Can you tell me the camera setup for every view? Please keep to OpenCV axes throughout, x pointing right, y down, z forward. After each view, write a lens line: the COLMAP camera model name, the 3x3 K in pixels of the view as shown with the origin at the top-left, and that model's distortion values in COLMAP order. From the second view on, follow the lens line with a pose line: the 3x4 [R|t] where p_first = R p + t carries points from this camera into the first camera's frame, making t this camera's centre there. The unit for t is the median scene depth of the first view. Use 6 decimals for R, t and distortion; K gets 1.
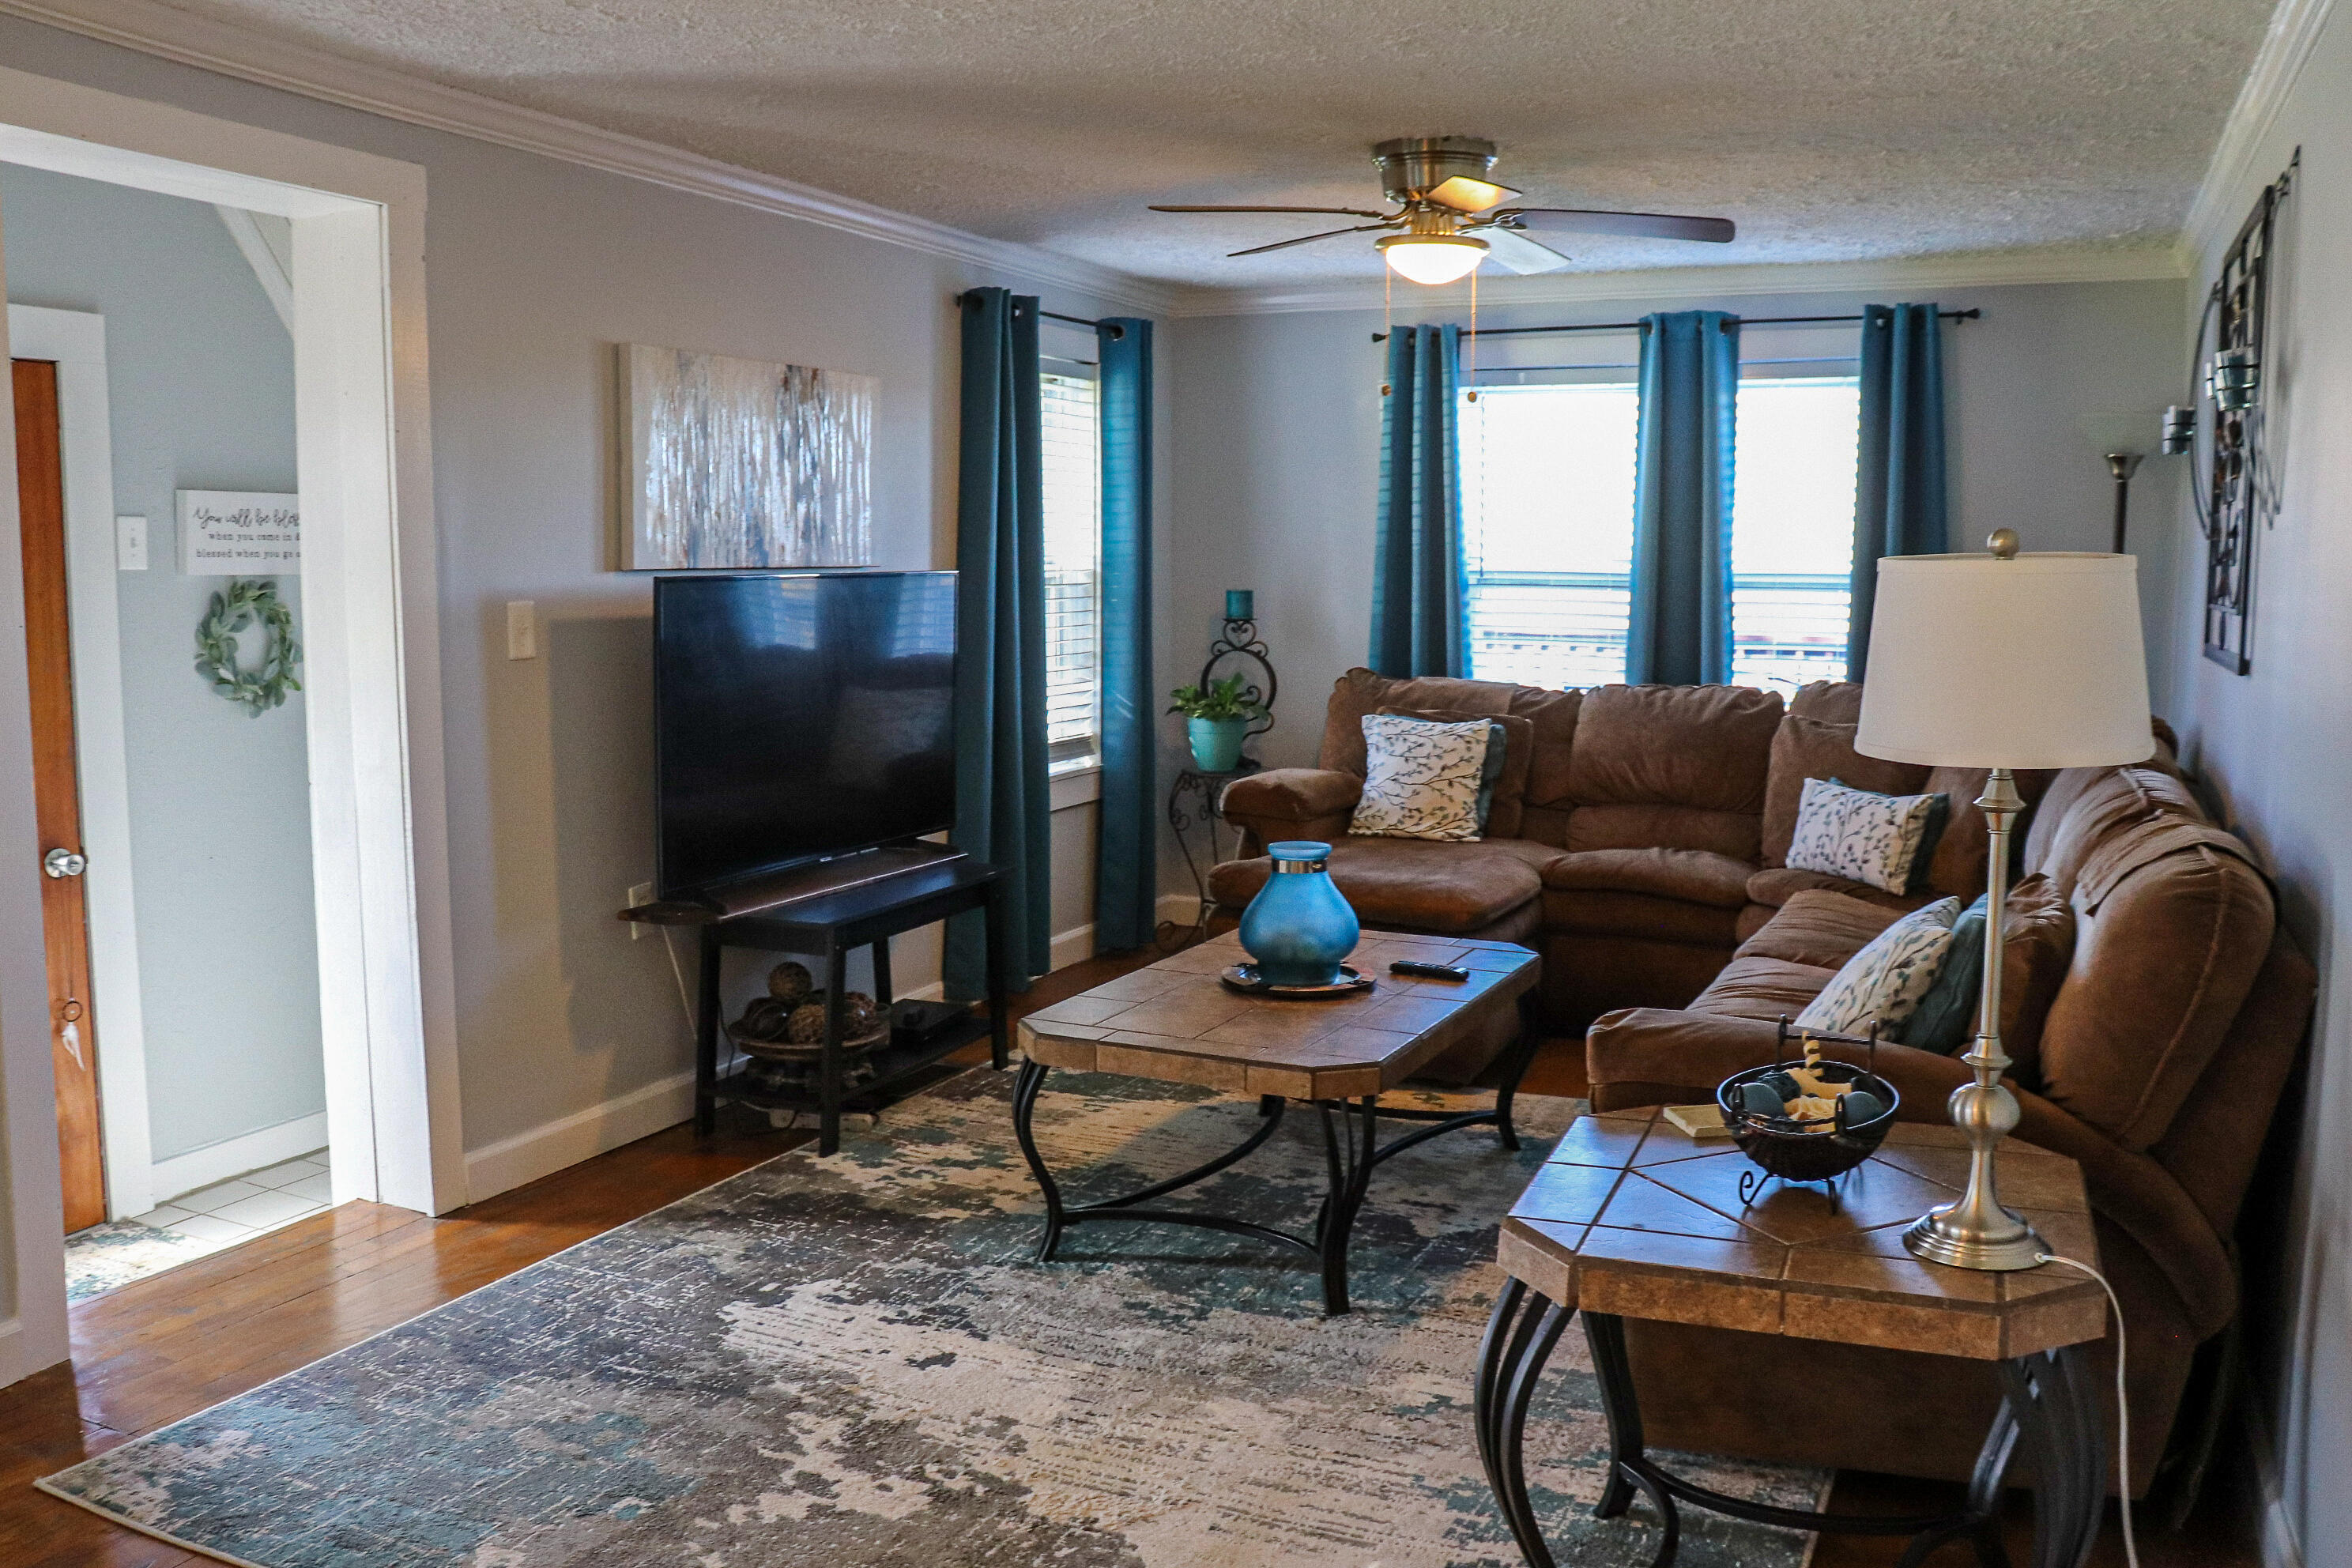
lens RADIAL K [[1941.6, 0, 1149.6], [0, 1941.6, 775.6], [0, 0, 1]] dist [-0.179593, 0.161028]
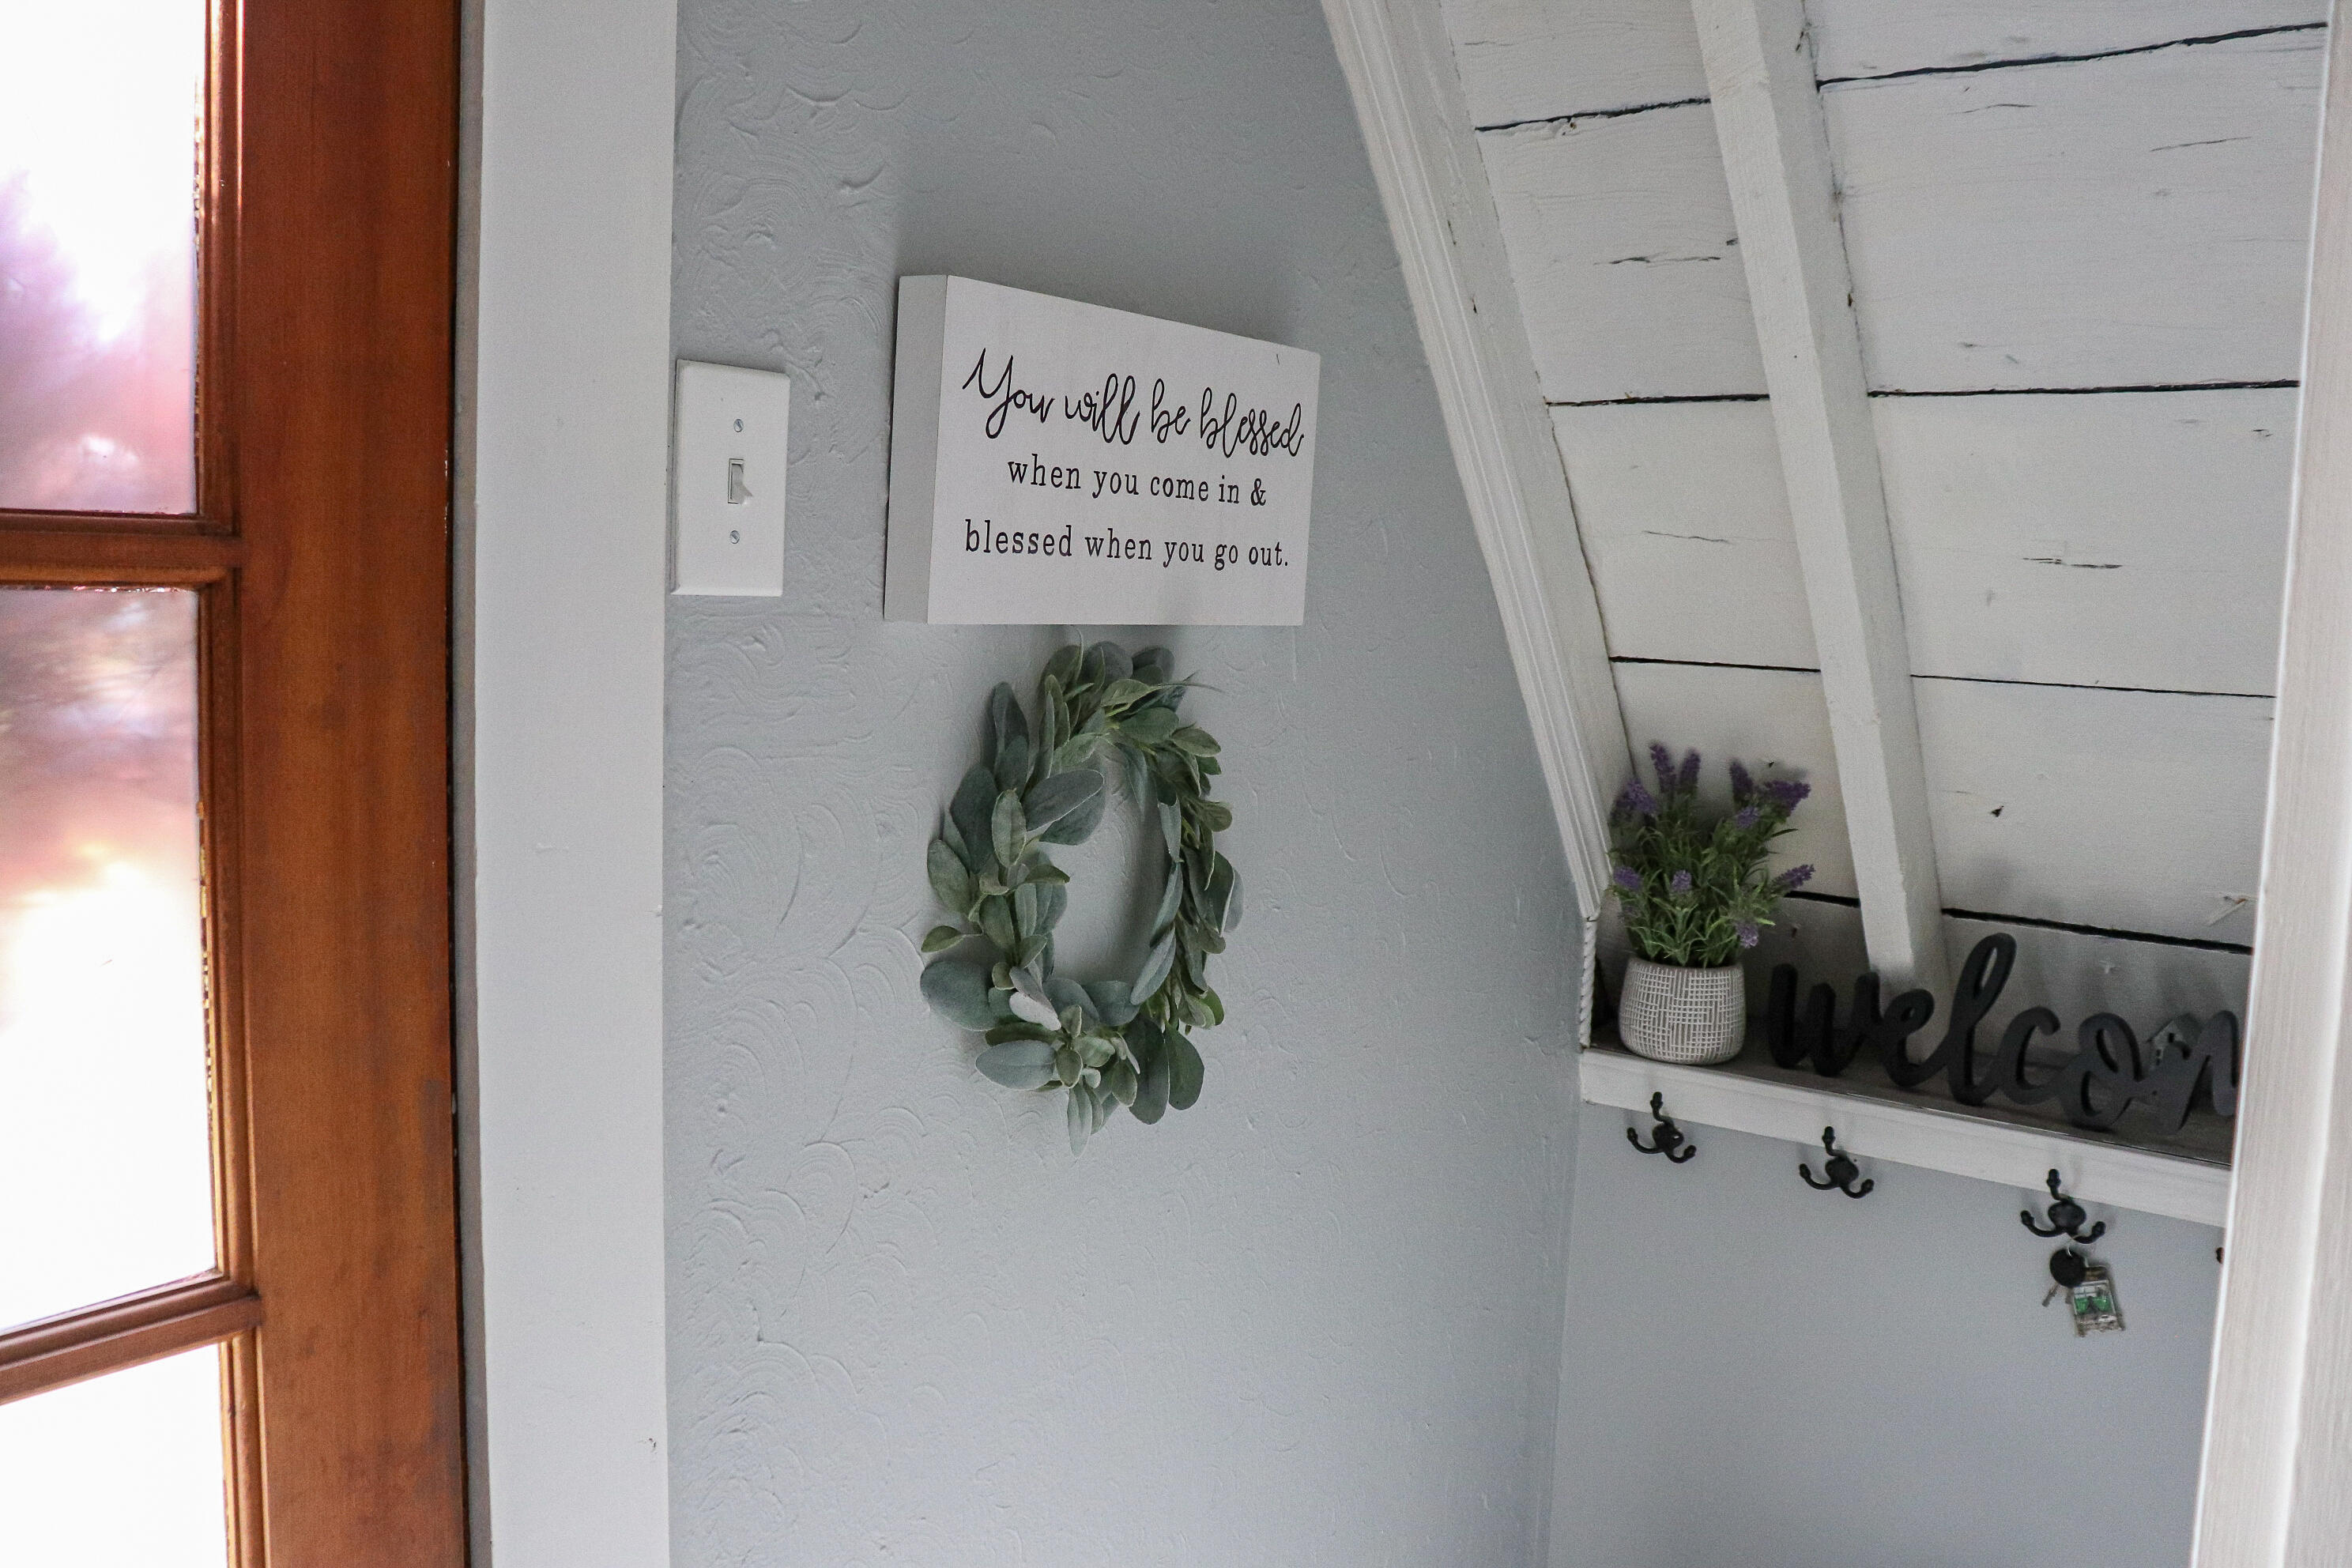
lens RADIAL K [[1941.6, 0, 1149.6], [0, 1941.6, 775.6], [0, 0, 1]] dist [-0.179593, 0.161028]
pose [[0.982427, 0.046436, -0.180779, -0.430979], [-0.048255, 0.998819, -0.005673, -0.085697], [0.180302, 0.014297, 0.983507, 0.741957]]
